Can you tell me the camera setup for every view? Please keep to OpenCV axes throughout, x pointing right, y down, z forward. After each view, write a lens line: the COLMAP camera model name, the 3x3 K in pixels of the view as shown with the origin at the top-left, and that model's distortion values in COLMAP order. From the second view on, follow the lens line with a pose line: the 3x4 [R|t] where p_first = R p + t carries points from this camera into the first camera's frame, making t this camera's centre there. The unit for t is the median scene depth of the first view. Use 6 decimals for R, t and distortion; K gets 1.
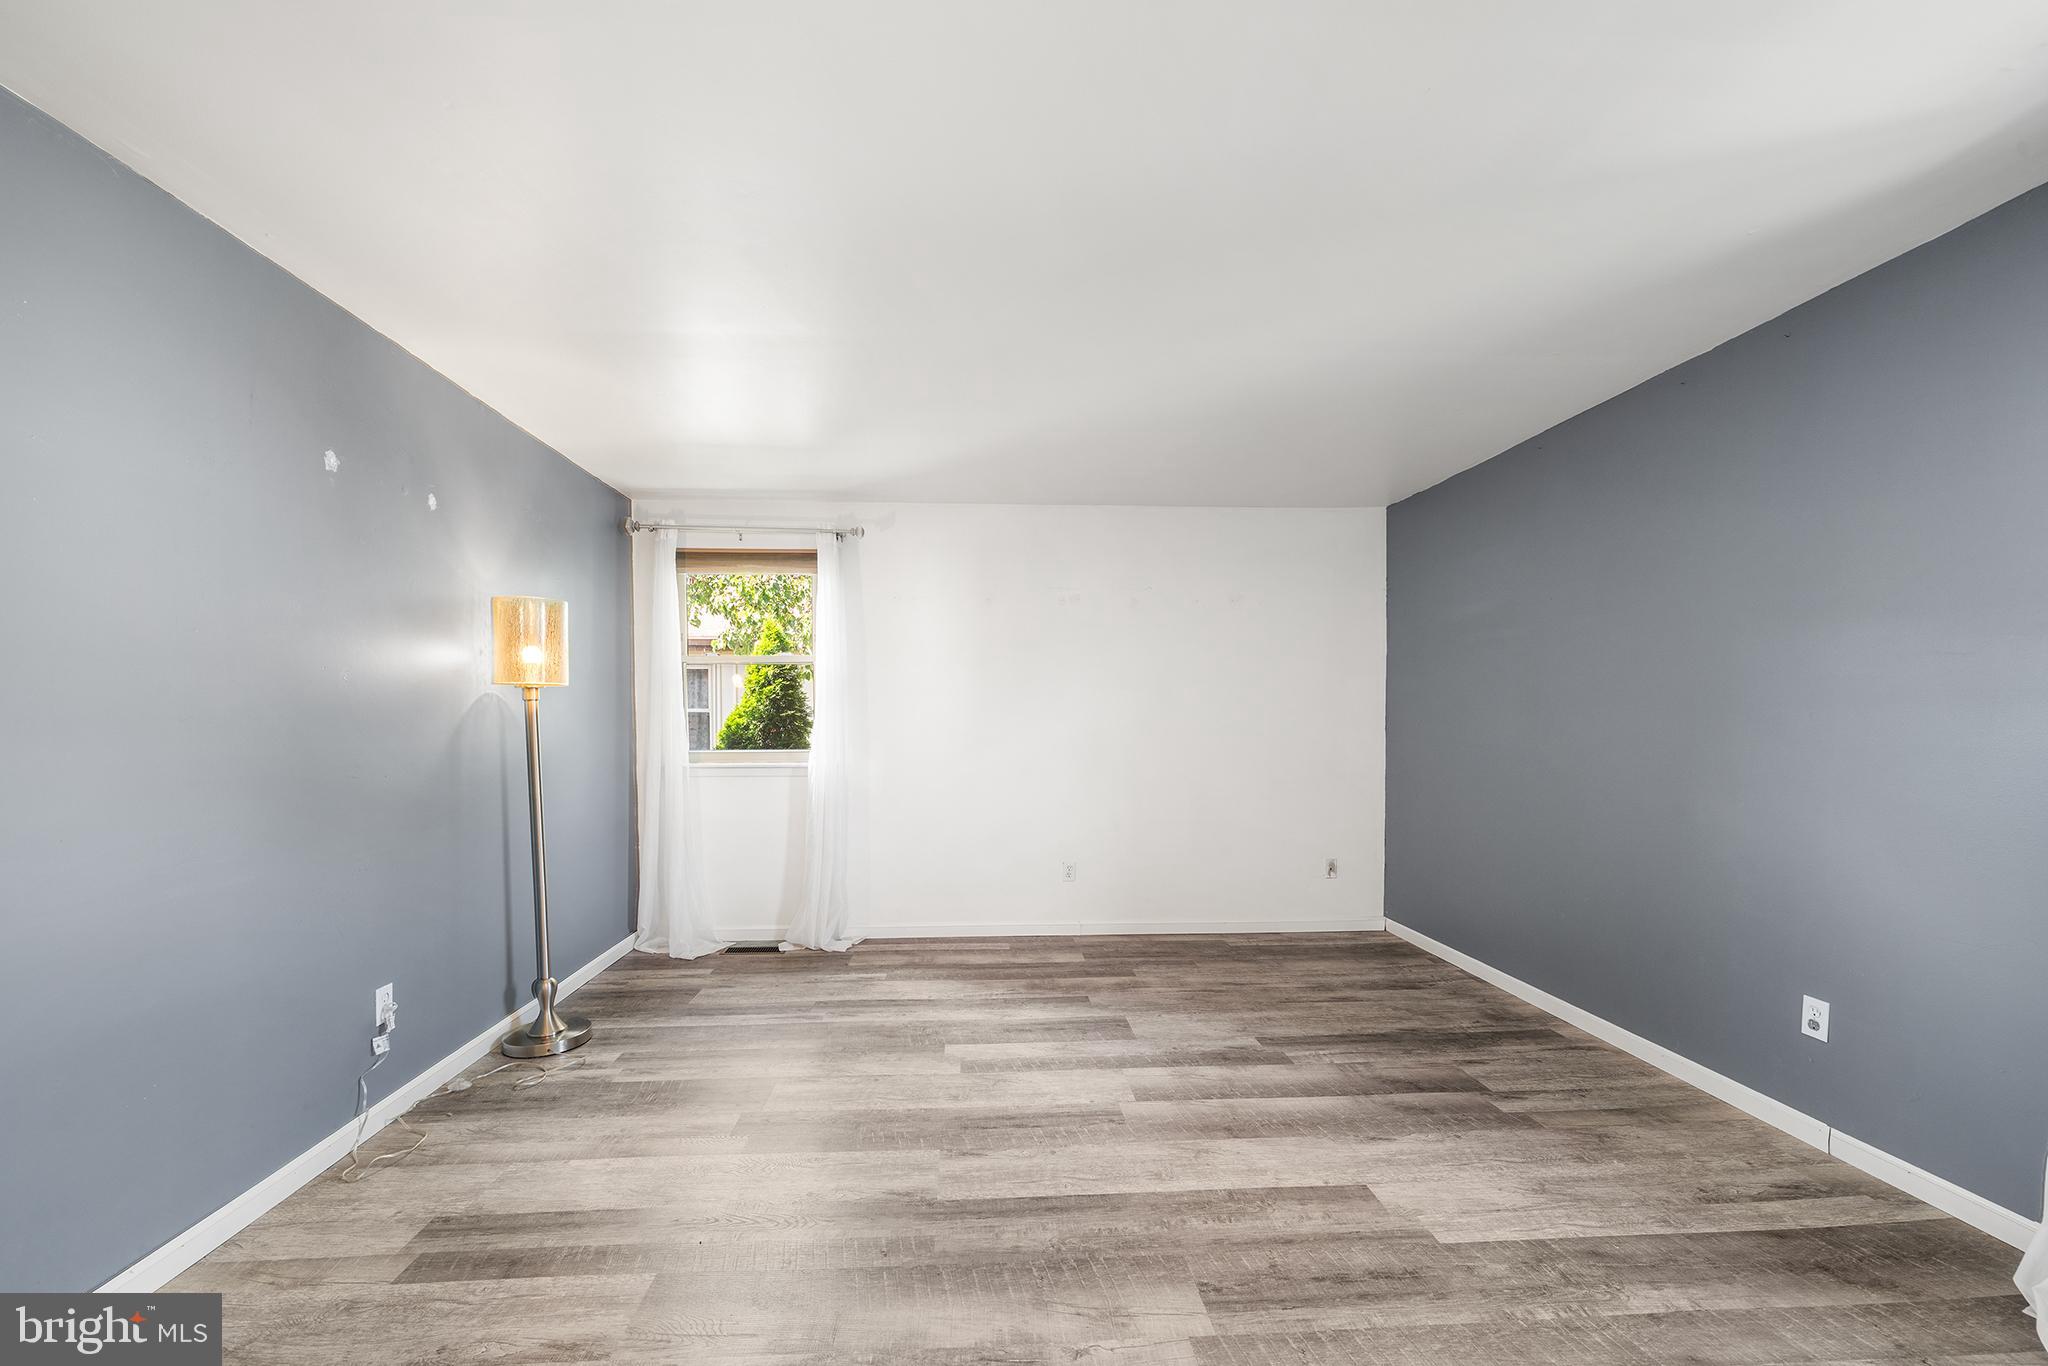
lens RADIAL K [[804.6, 0, 1021.3], [0, 804.6, 702.0], [0, 0, 1]] dist [-0.000754, -0.000171]
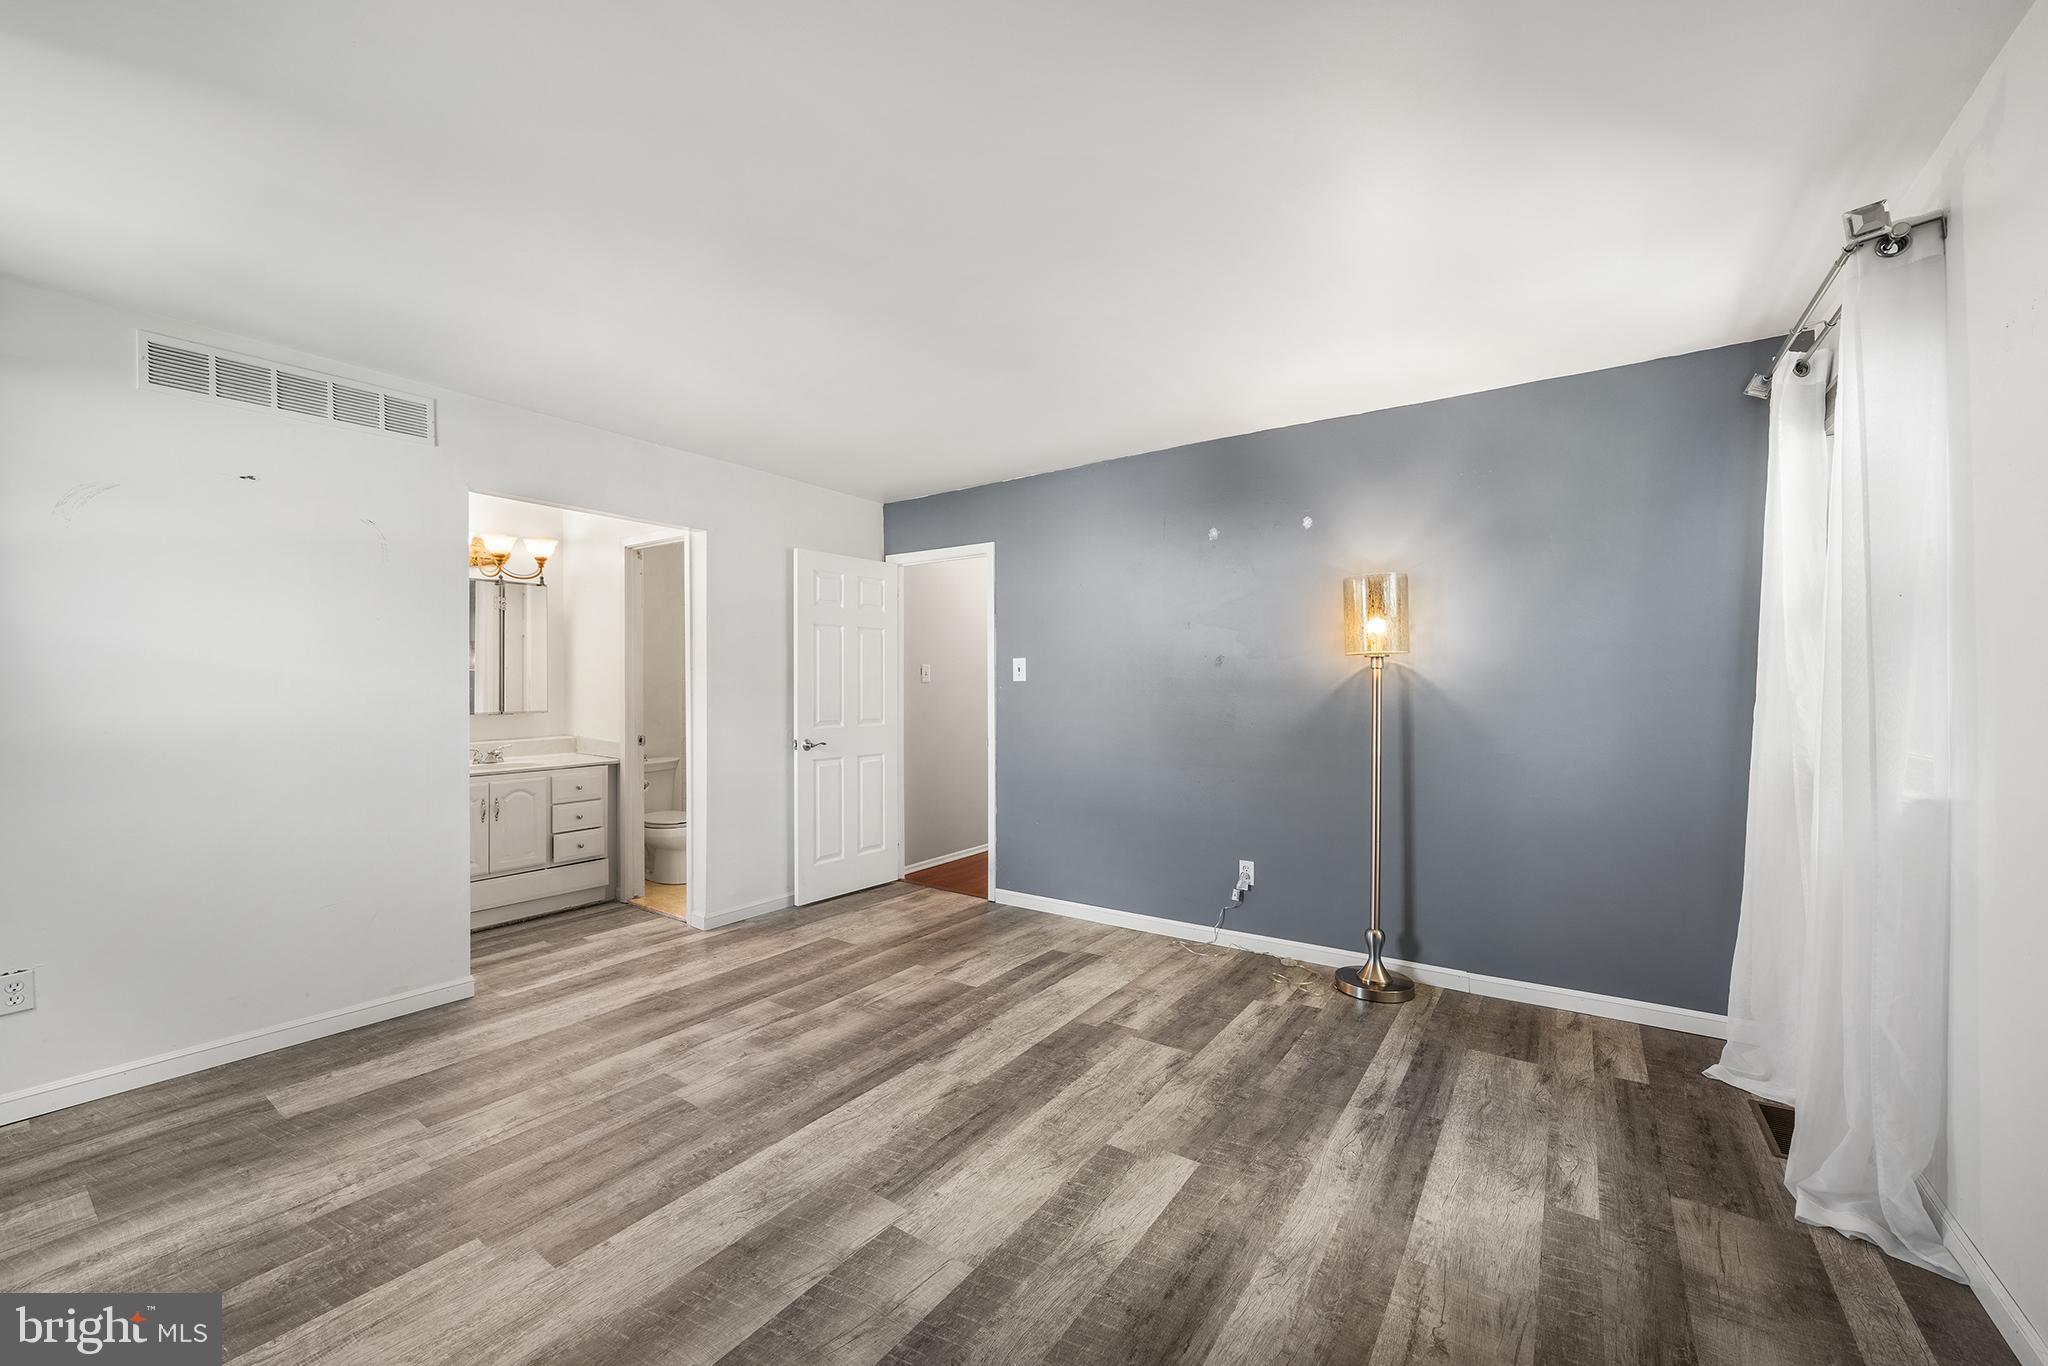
lens RADIAL K [[804.6, 0, 1030.9], [0, 804.6, 689.2], [0, 0, 1]] dist [-0.000754, -0.000171]
pose [[-0.627744, 0.007334, -0.778386, 0.719329], [0.020702, 0.999759, -0.007276, 0.031239], [0.778145, -0.020682, -0.627744, 1.806792]]
